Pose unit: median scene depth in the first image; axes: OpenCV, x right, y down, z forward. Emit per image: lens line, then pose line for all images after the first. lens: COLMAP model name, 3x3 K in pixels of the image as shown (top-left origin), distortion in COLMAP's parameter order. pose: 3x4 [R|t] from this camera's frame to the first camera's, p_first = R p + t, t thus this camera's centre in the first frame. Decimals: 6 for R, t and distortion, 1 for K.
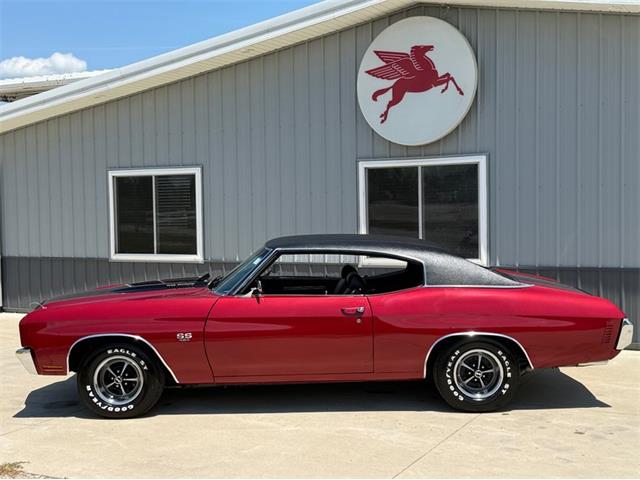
lens RADIAL K [[868.7, 0, 323.7], [0, 868.7, 241.3], [0, 0, 1]] dist [0.112398, 0.000000]
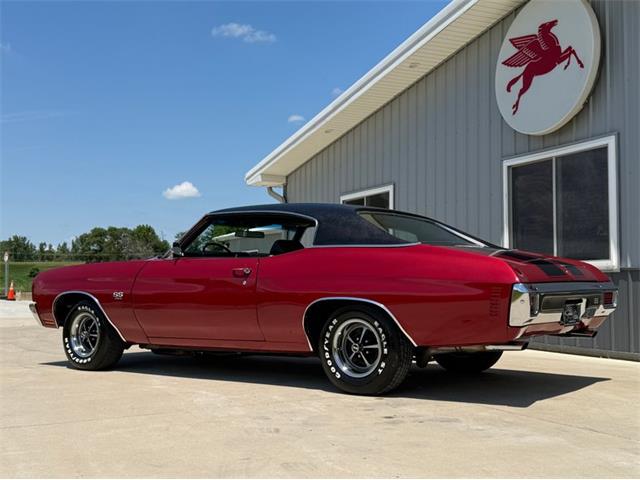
lens RADIAL K [[771.0, 0, 325.8], [0, 771.0, 241.4], [0, 0, 1]] dist [0.081357, 0.000000]
pose [[0.816445, -0.019248, -0.577102, 0.540992], [-0.034182, 0.996080, -0.081582, 0.102291], [0.576410, 0.086334, 0.812587, 0.338147]]
